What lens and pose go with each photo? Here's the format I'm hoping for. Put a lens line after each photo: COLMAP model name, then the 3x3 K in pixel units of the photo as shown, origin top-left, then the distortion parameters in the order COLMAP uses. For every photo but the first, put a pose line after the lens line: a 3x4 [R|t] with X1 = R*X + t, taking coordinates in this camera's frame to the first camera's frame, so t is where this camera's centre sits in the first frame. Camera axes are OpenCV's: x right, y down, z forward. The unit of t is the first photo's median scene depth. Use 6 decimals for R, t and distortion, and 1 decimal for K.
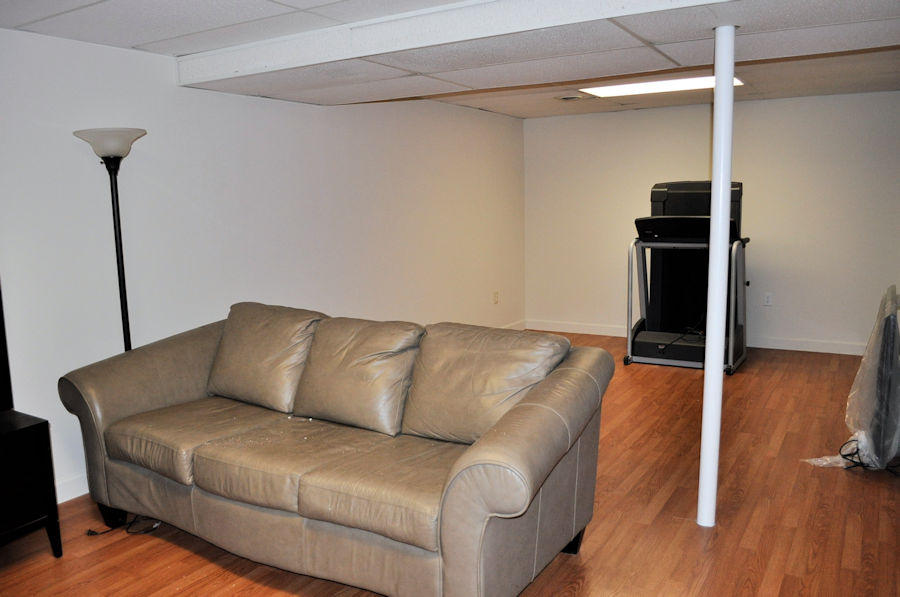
lens RADIAL K [[723.0, 0, 450.0], [0, 723.0, 298.5], [0, 0, 1]] dist [-0.081894, 0.003081]
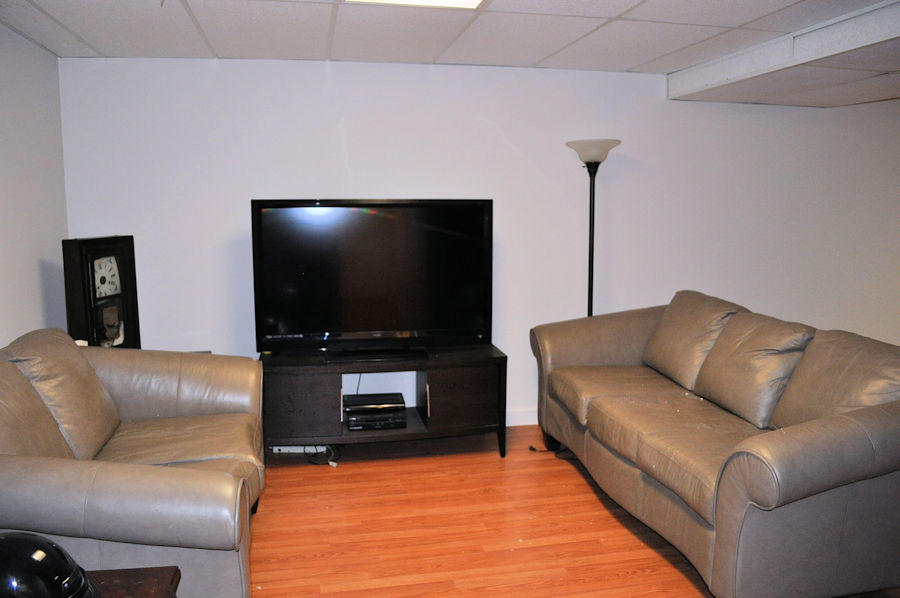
lens RADIAL K [[698.4, 0, 451.7], [0, 698.4, 298.5], [0, 0, 1]] dist [-0.081995, -0.001402]
pose [[0.675658, 0.118755, -0.727588, 0.307468], [-0.111964, 0.992022, 0.057942, -0.004044], [0.728663, 0.042315, 0.683563, -0.014064]]
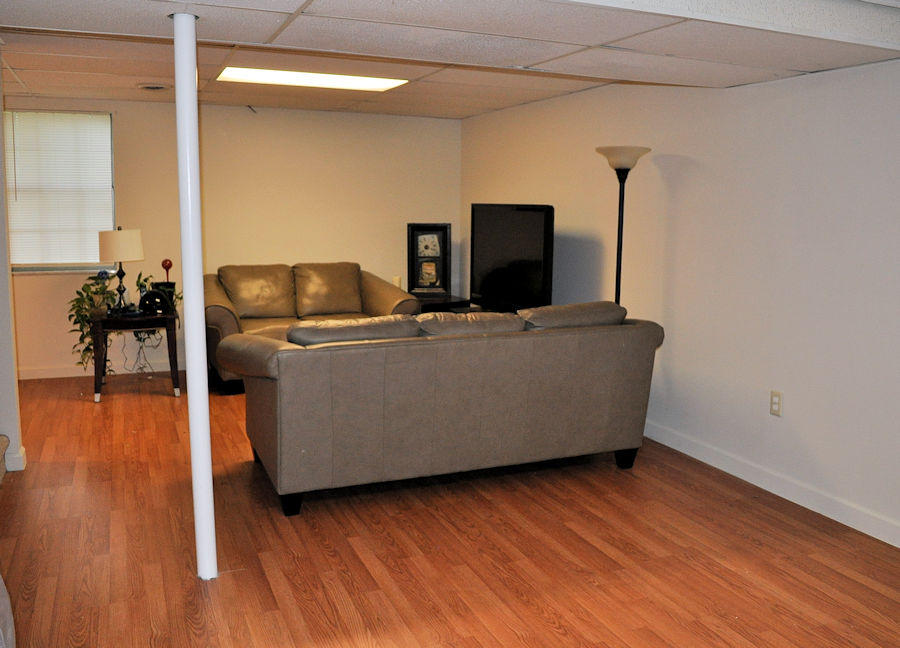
lens RADIAL K [[800.5, 0, 450.0], [0, 800.5, 324.0], [0, 0, 1]] dist [-0.075768, 0.009299]
pose [[-0.594092, 0.131889, -0.793511, 0.961739], [-0.111338, 0.963490, 0.243498, -0.271929], [0.796655, 0.233008, -0.557717, 1.791336]]
